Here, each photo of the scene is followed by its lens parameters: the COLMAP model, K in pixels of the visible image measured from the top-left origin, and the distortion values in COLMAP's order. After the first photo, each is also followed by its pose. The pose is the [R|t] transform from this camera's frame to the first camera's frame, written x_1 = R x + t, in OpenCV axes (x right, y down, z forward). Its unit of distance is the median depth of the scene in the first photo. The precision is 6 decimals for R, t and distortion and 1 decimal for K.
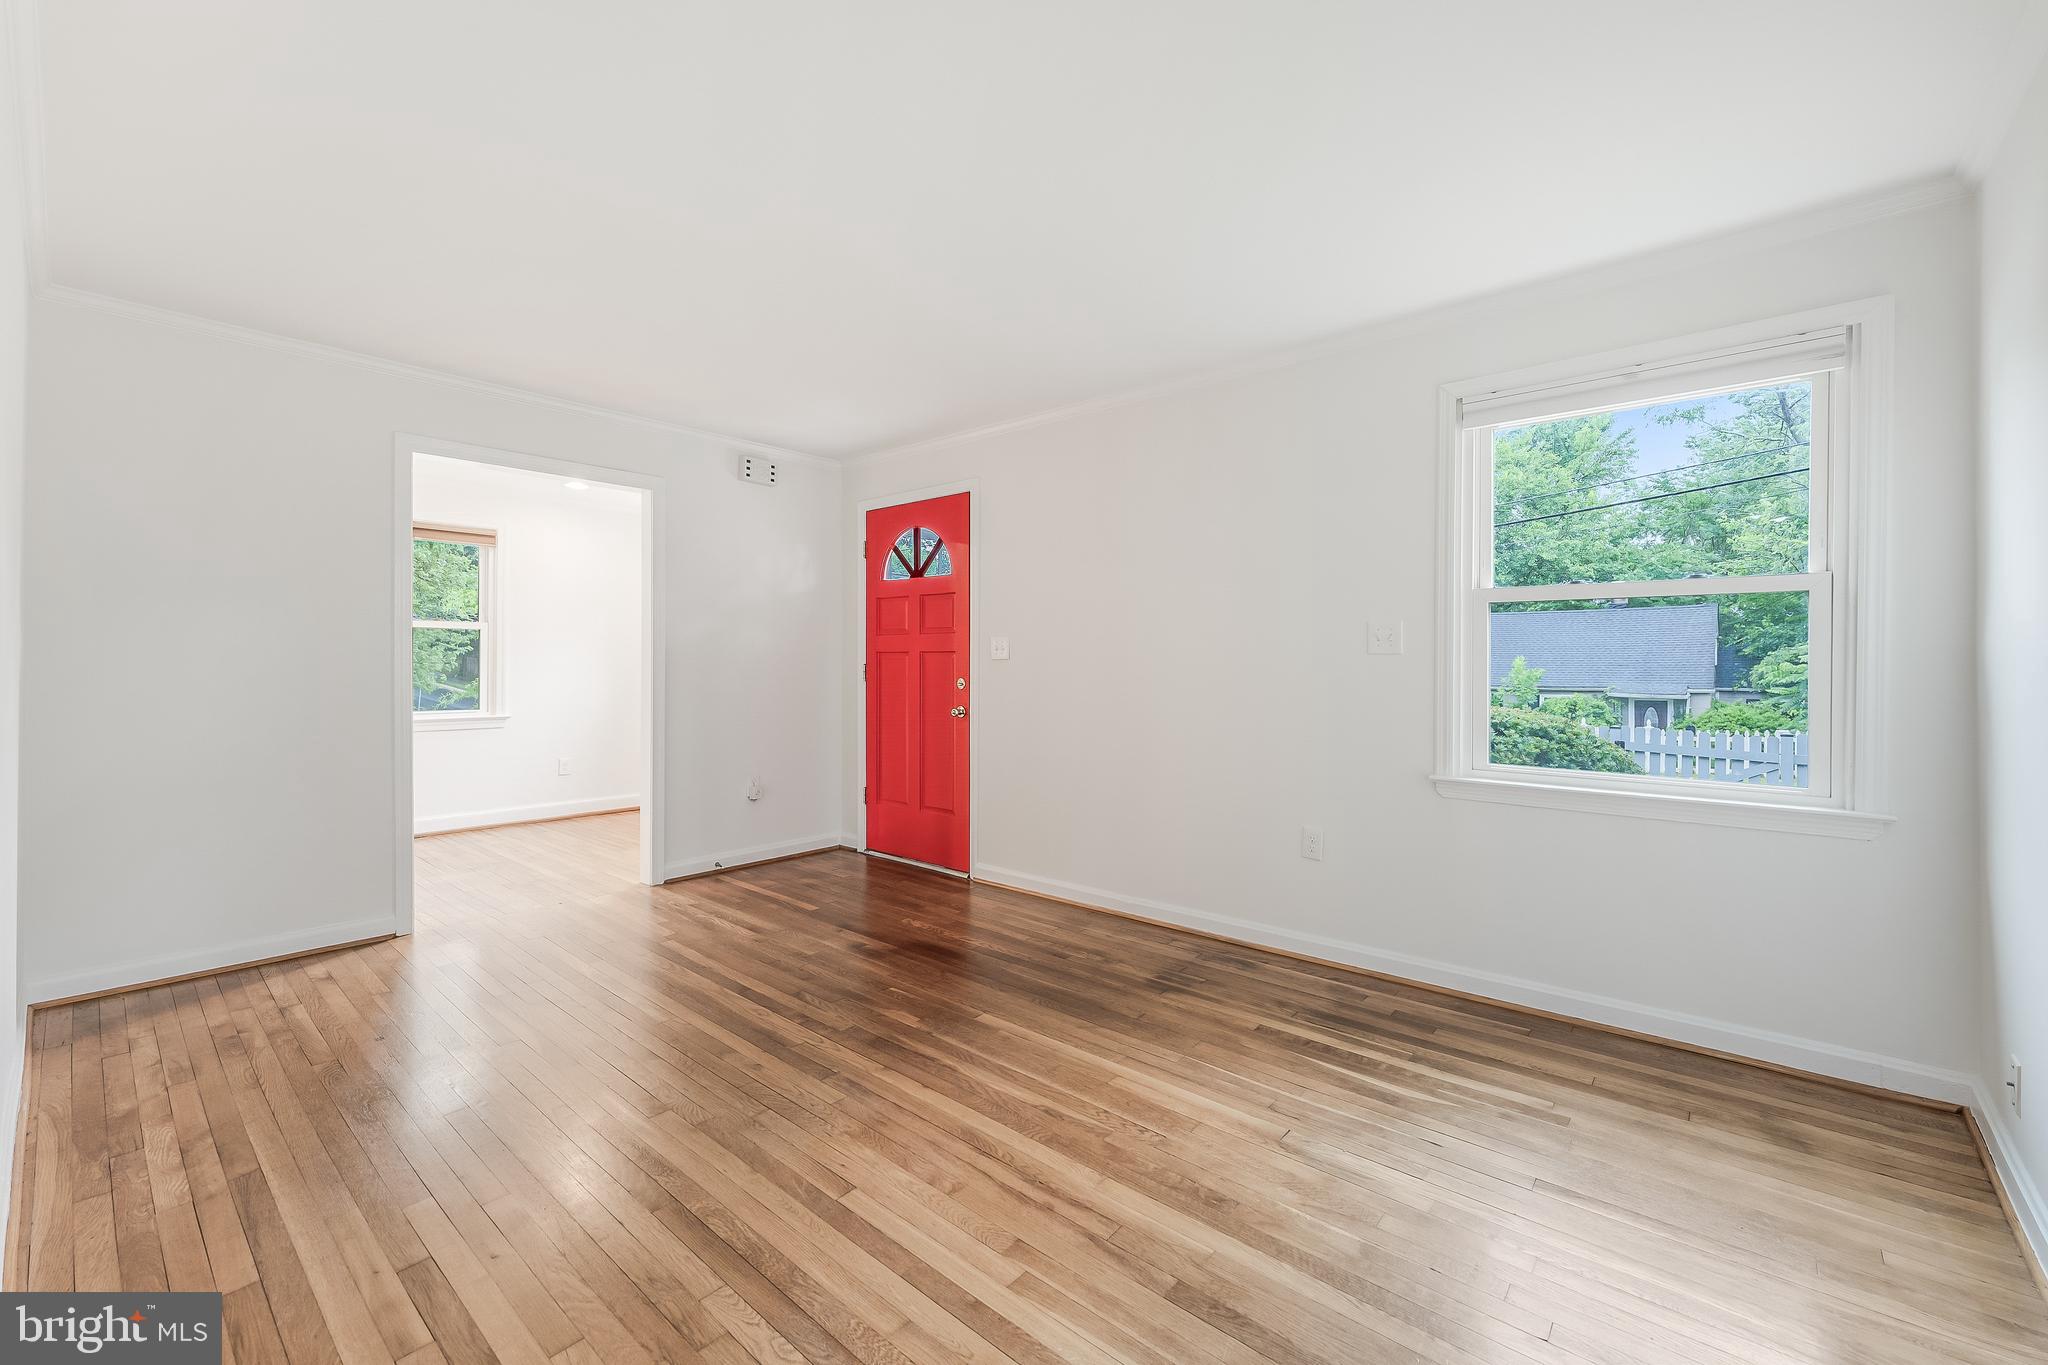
lens RADIAL K [[833.4, 0, 1031.4], [0, 833.4, 683.1], [0, 0, 1]] dist [-0.004830, 0.000618]
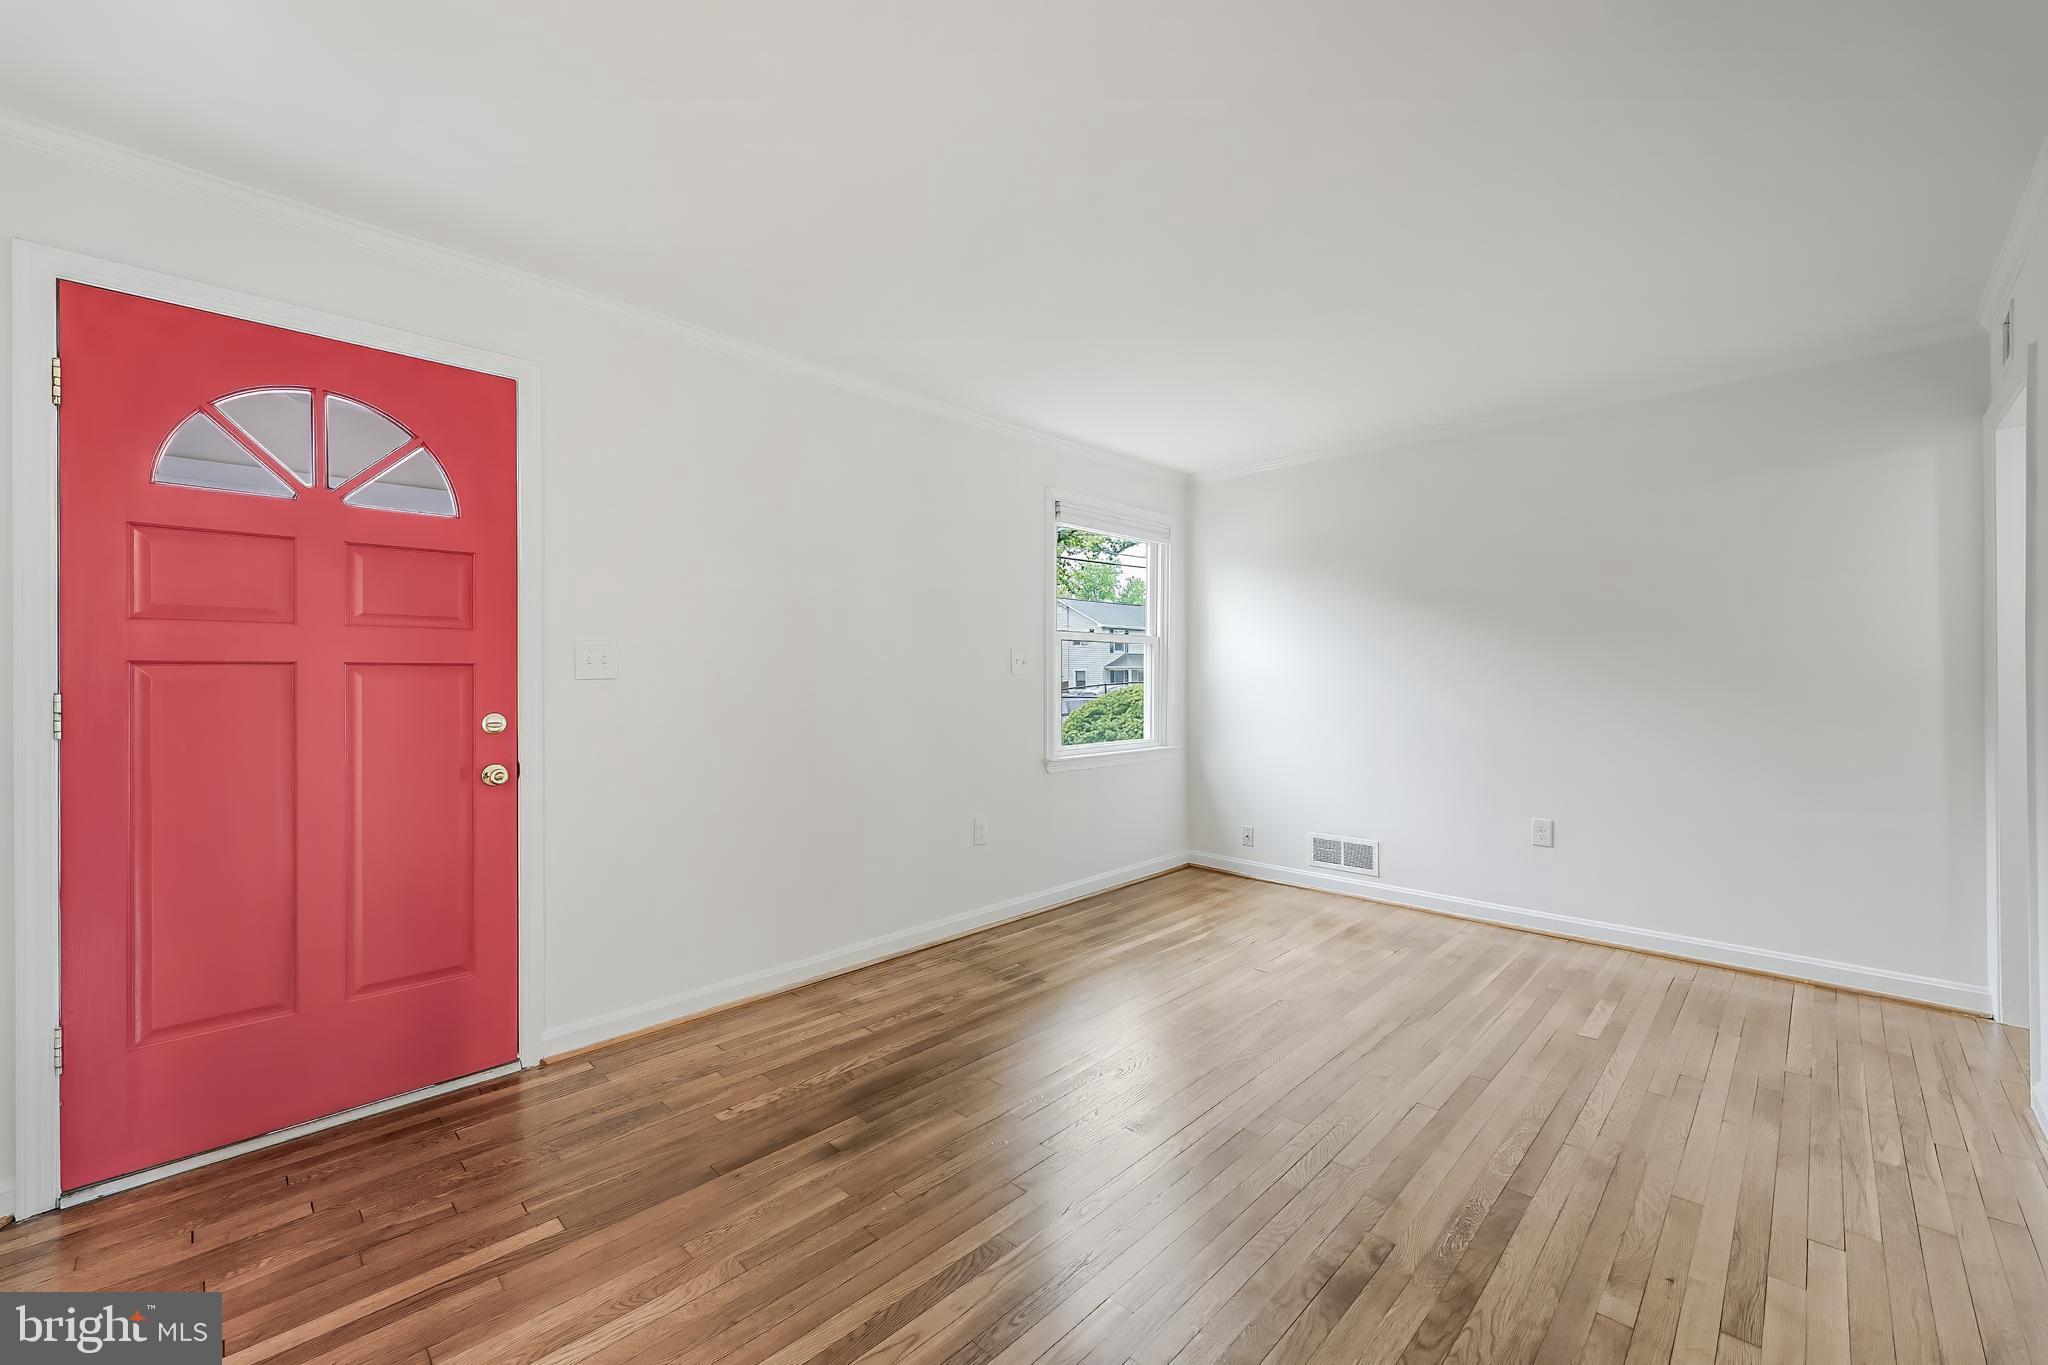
lens RADIAL K [[833.4, 0, 1031.5], [0, 833.4, 670.6], [0, 0, 1]] dist [-0.004830, 0.000618]
pose [[0.054684, 0.004141, 0.998495, -0.827907], [0.031289, 0.999493, -0.005859, -0.026964], [-0.998013, 0.031563, 0.054526, 0.829856]]
